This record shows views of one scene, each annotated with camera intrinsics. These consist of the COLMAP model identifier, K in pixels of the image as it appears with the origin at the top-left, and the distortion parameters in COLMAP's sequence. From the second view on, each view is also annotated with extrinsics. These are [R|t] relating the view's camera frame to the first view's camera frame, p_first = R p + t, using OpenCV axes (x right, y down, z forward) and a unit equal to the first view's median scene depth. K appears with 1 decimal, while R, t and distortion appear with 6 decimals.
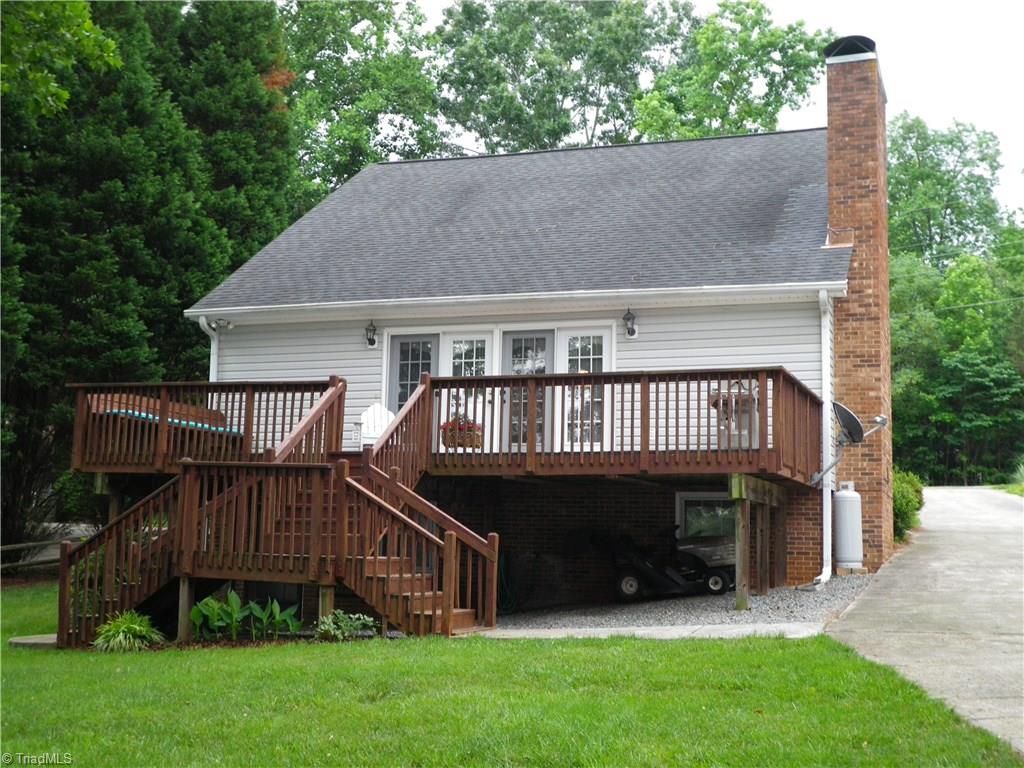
lens RADIAL K [[1354.0, 0, 512.0], [0, 1354.0, 384.0], [0, 0, 1]] dist [-0.011180, 0.006897]
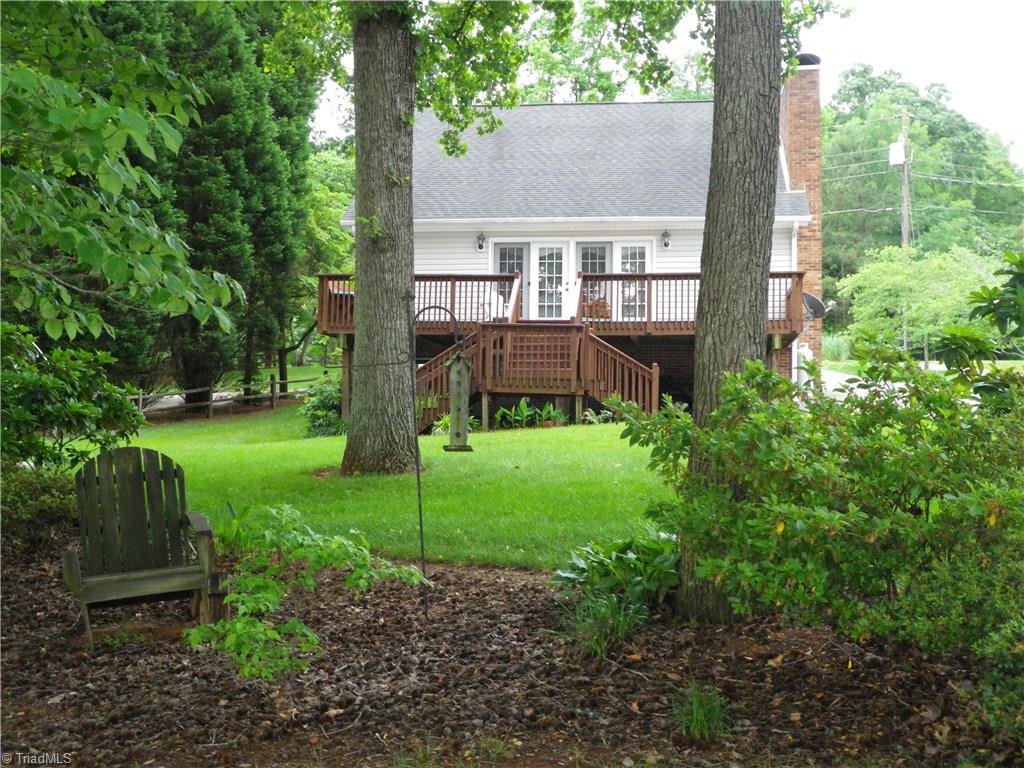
lens RADIAL K [[1354.0, 0, 512.0], [0, 1354.0, 384.0], [0, 0, 1]] dist [-0.011180, 0.006897]
pose [[0.975762, -0.000909, 0.218835, -0.403854], [-0.016281, 0.996918, 0.076738, 0.003310], [-0.218230, -0.078441, 0.972740, -0.436571]]
